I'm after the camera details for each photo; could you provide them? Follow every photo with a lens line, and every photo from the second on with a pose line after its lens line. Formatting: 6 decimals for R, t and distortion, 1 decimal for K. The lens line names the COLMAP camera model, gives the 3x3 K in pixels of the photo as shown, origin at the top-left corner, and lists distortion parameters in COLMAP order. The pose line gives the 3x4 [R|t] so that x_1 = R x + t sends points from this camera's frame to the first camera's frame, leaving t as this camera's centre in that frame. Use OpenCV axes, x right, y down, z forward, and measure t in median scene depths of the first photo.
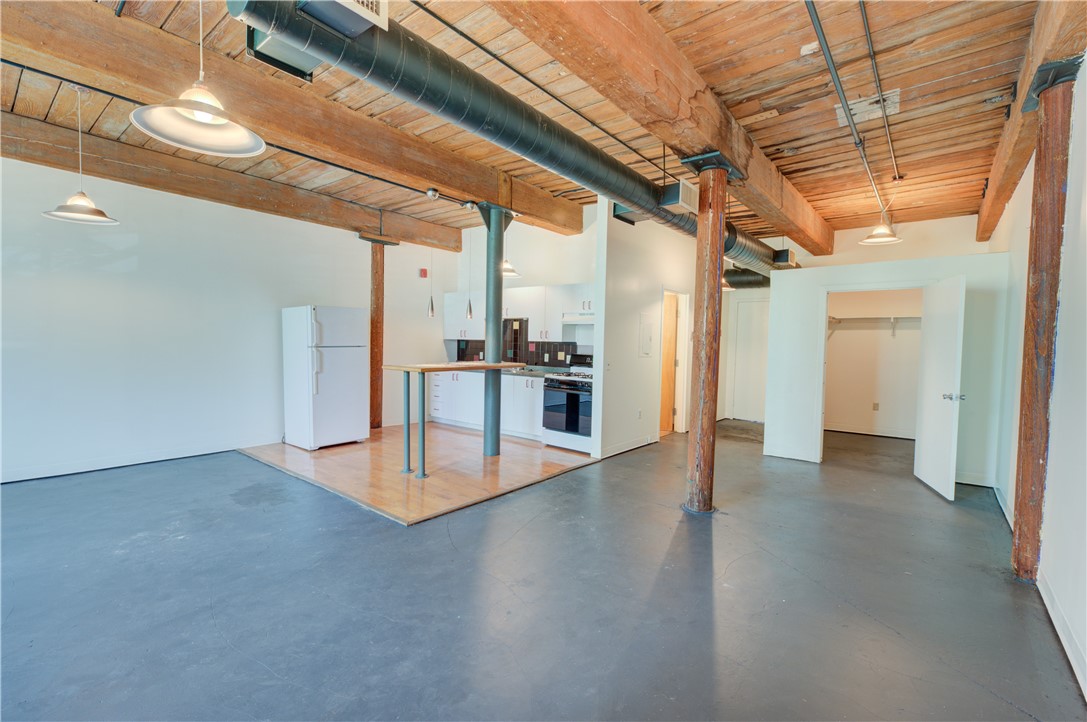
lens RADIAL K [[481.2, 0, 538.6], [0, 481.2, 362.0], [0, 0, 1]] dist [-0.000206, -0.000781]
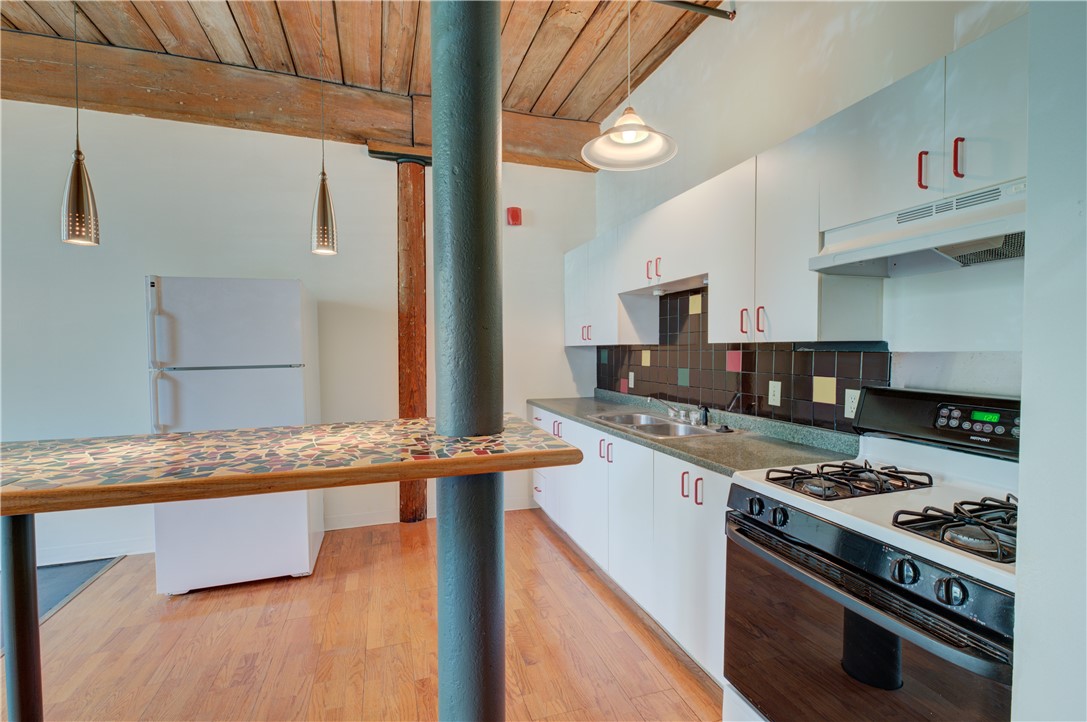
lens RADIAL K [[481.2, 0, 538.0], [0, 481.2, 364.0], [0, 0, 1]] dist [-0.000206, -0.000781]
pose [[0.847405, -0.009886, -0.530855, 0.057493], [0.000232, 0.999833, -0.018249, -0.024179], [0.530947, 0.015341, 0.847266, 0.687898]]
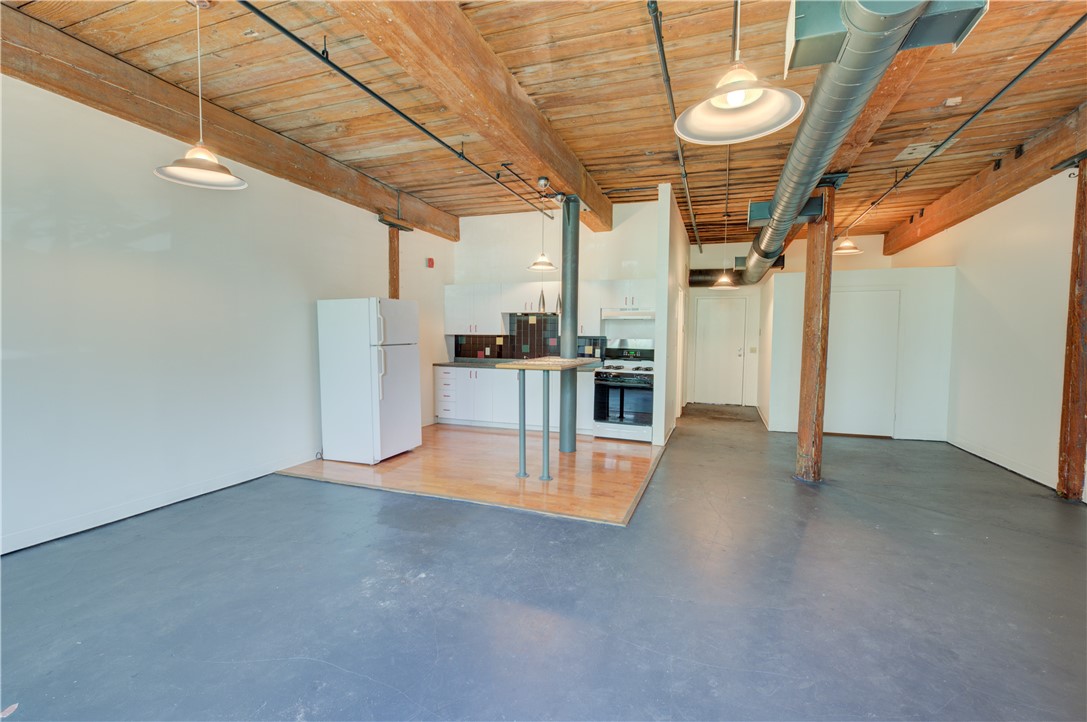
lens RADIAL K [[481.2, 0, 538.2], [0, 481.2, 362.3], [0, 0, 1]] dist [-0.000206, -0.000781]
pose [[0.945785, -0.029093, 0.323489, -0.405966], [0.023638, 0.999505, 0.020782, -0.010406], [-0.323933, -0.012009, 0.946004, 0.071448]]
